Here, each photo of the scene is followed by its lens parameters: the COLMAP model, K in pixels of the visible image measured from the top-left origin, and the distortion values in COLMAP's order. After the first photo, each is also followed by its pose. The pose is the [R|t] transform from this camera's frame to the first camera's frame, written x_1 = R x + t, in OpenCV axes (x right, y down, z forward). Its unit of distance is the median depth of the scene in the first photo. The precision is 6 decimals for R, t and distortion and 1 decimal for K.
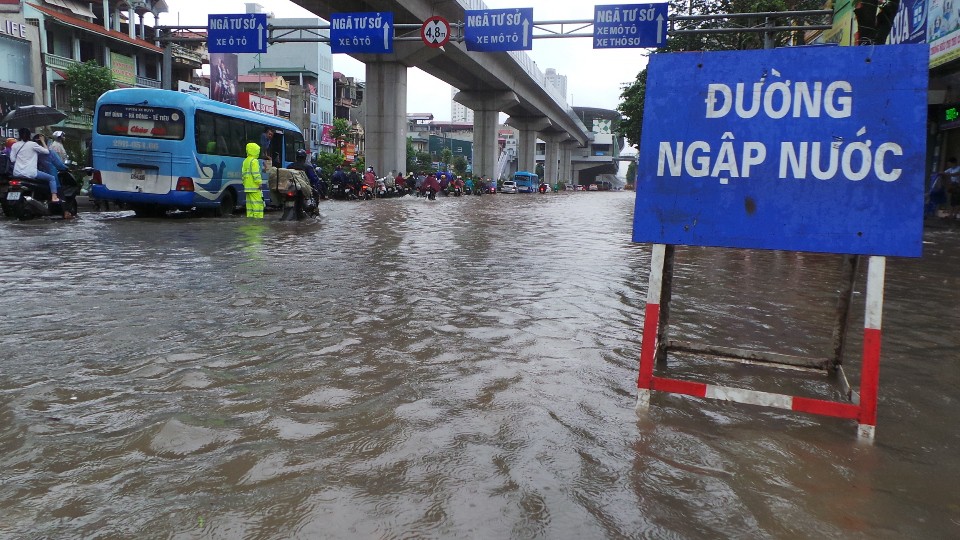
lens RADIAL K [[662.3, 0, 479.8], [0, 662.3, 268.9], [0, 0, 1]] dist [-0.007448, -0.000661]
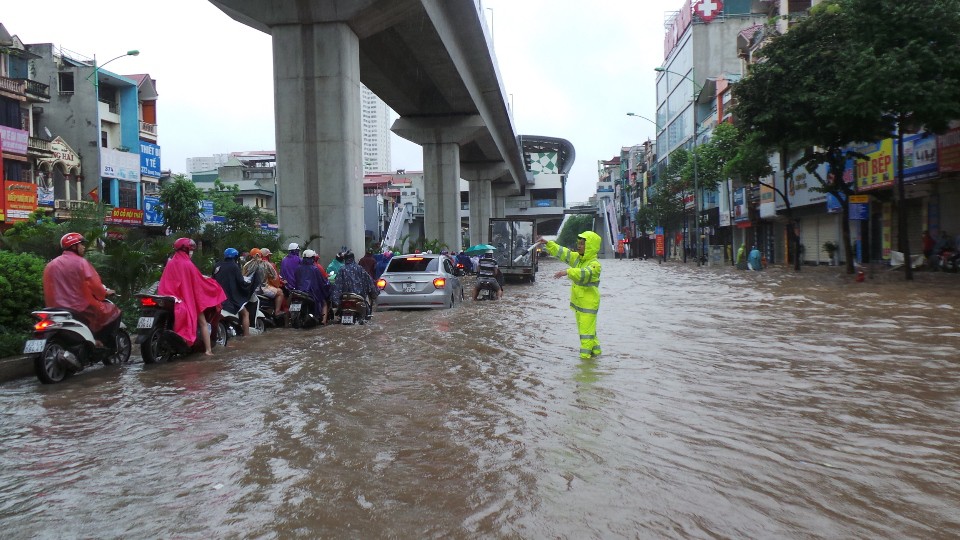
lens RADIAL K [[786.0, 0, 480.3], [0, 786.0, 270.5], [0, 0, 1]] dist [0.002011, 0.000449]
pose [[0.989905, -0.053132, 0.131399, 0.012540], [0.066683, 0.992651, -0.100981, -0.035011], [-0.125068, 0.108724, 0.986173, 0.259960]]
